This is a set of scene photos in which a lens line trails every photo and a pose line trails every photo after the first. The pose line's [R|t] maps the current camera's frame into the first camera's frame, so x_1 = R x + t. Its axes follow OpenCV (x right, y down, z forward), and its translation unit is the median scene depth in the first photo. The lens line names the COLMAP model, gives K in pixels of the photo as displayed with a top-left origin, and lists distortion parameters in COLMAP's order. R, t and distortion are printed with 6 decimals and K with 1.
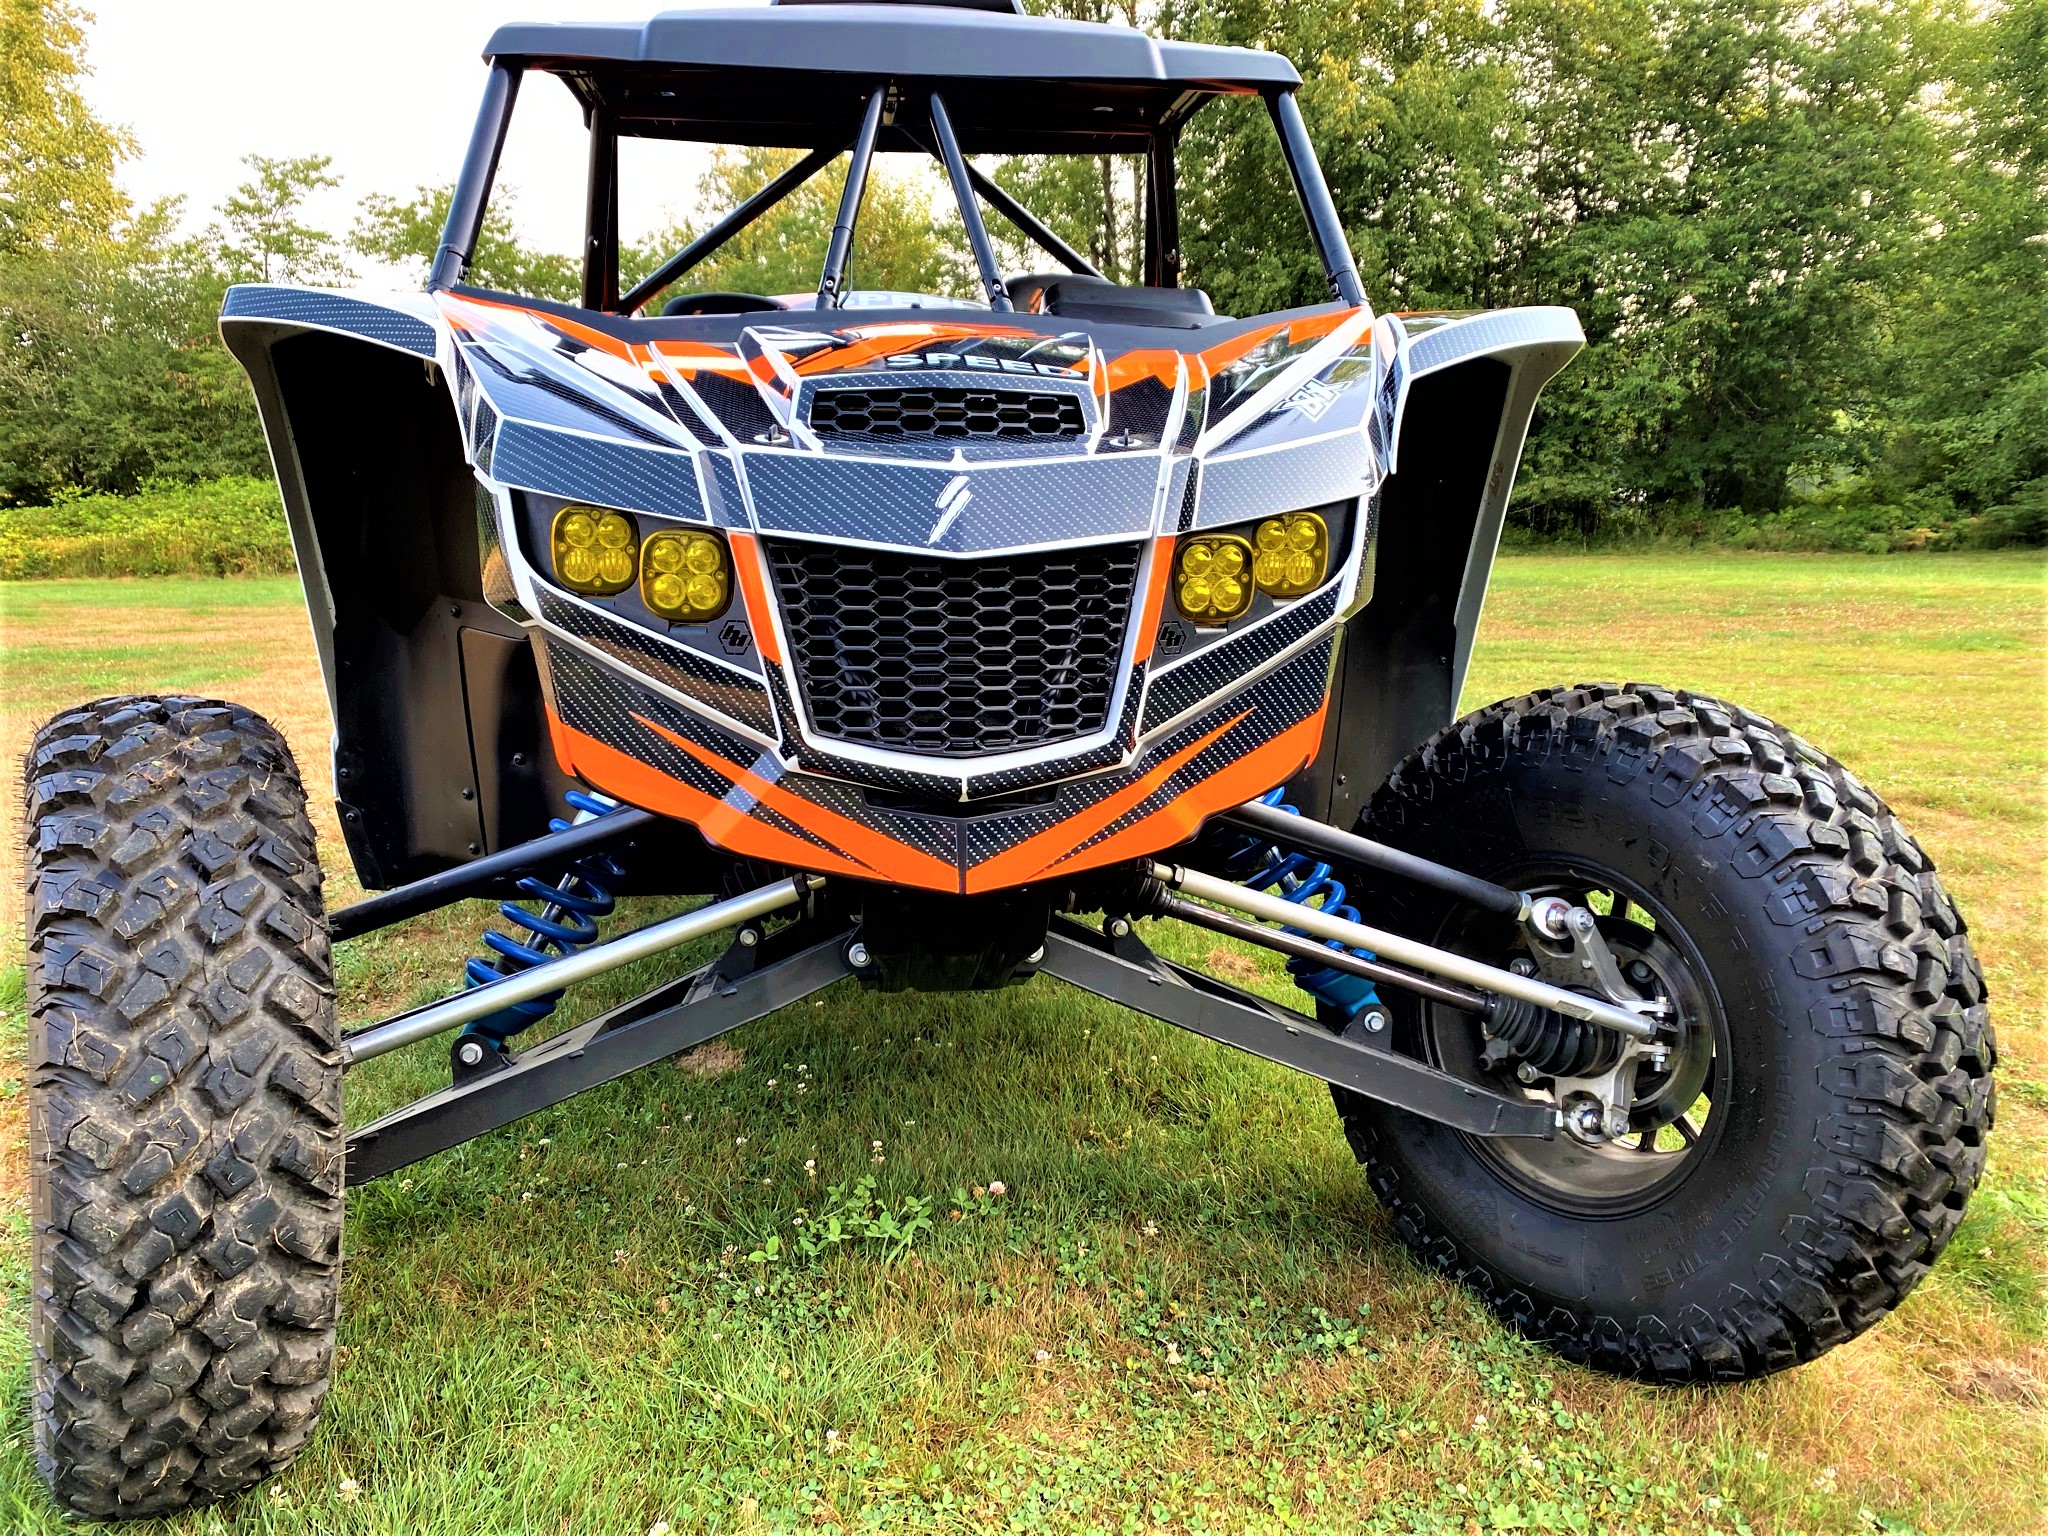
lens RADIAL K [[1568.0, 0, 1031.4], [0, 1568.0, 765.2], [0, 0, 1]] dist [0.067898, -0.080412]
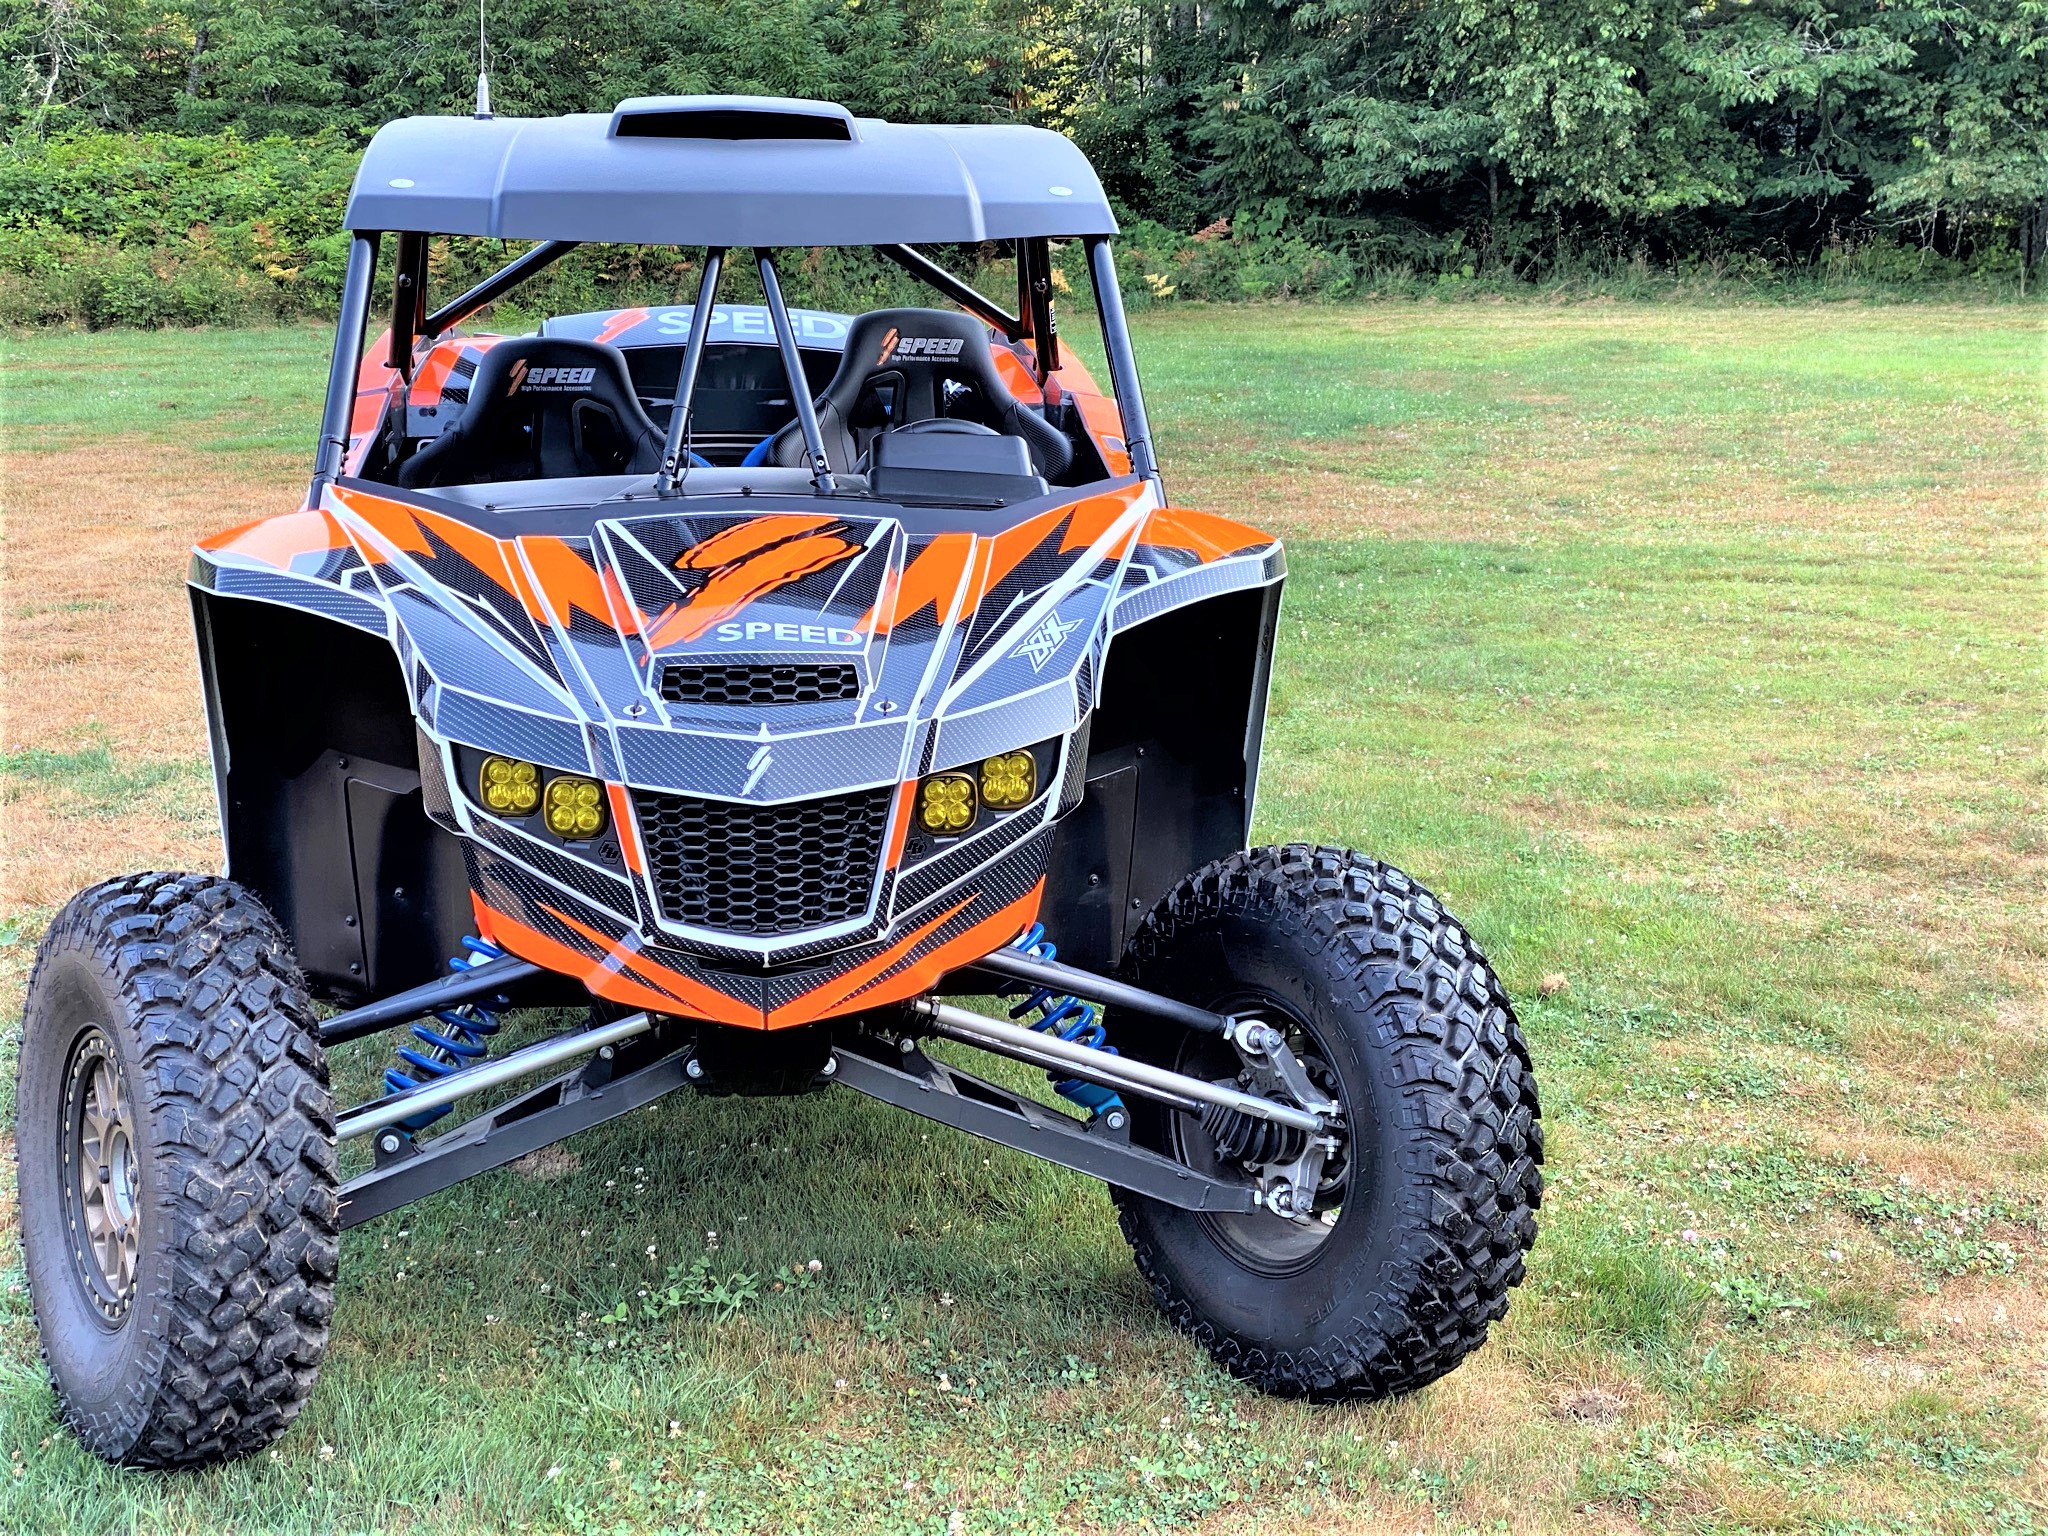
lens RADIAL K [[3052.7, 0, 1047.2], [0, 3052.7, 749.1], [0, 0, 1]] dist [0.138780, -0.210532]
pose [[0.999981, 0.003267, 0.005320, 0.169256], [-0.003425, 0.999545, 0.029980, -0.222334], [-0.005220, -0.029998, 0.999536, -1.544075]]
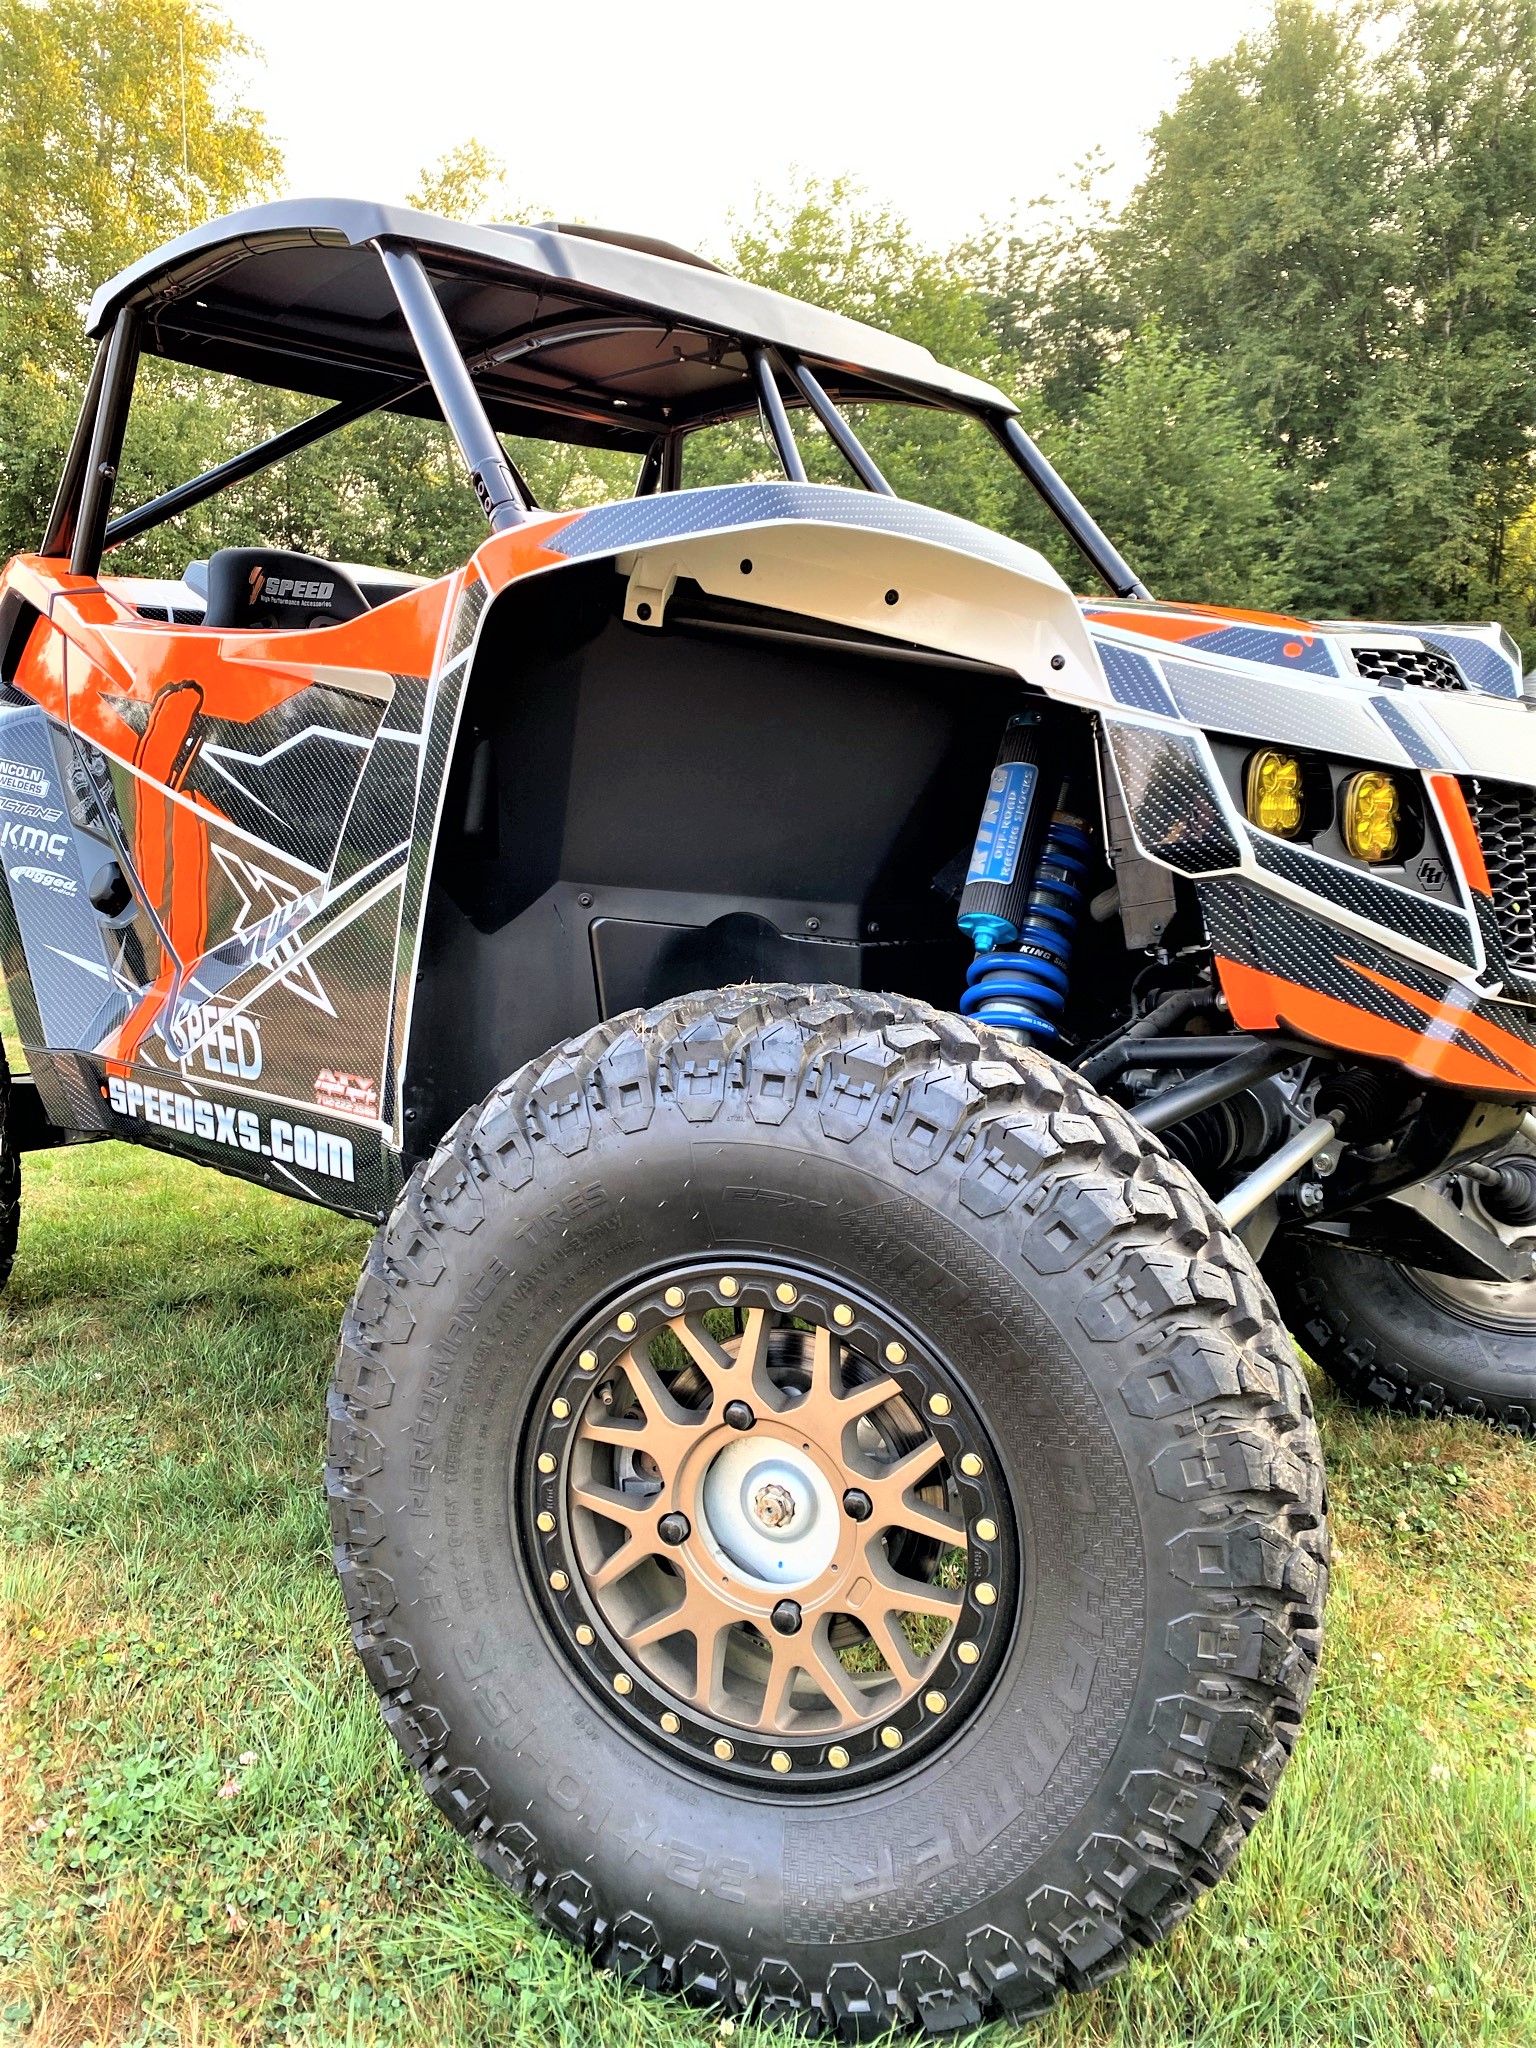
lens RADIAL K [[1568.0, 0, 762.8], [0, 1568.0, 1030.0], [0, 0, 1]] dist [0.067898, -0.080412]
pose [[0.803882, -0.080658, 0.589294, -0.983742], [0.106767, 0.994238, -0.009562, -0.014210], [-0.585128, 0.070604, 0.807862, 0.359591]]
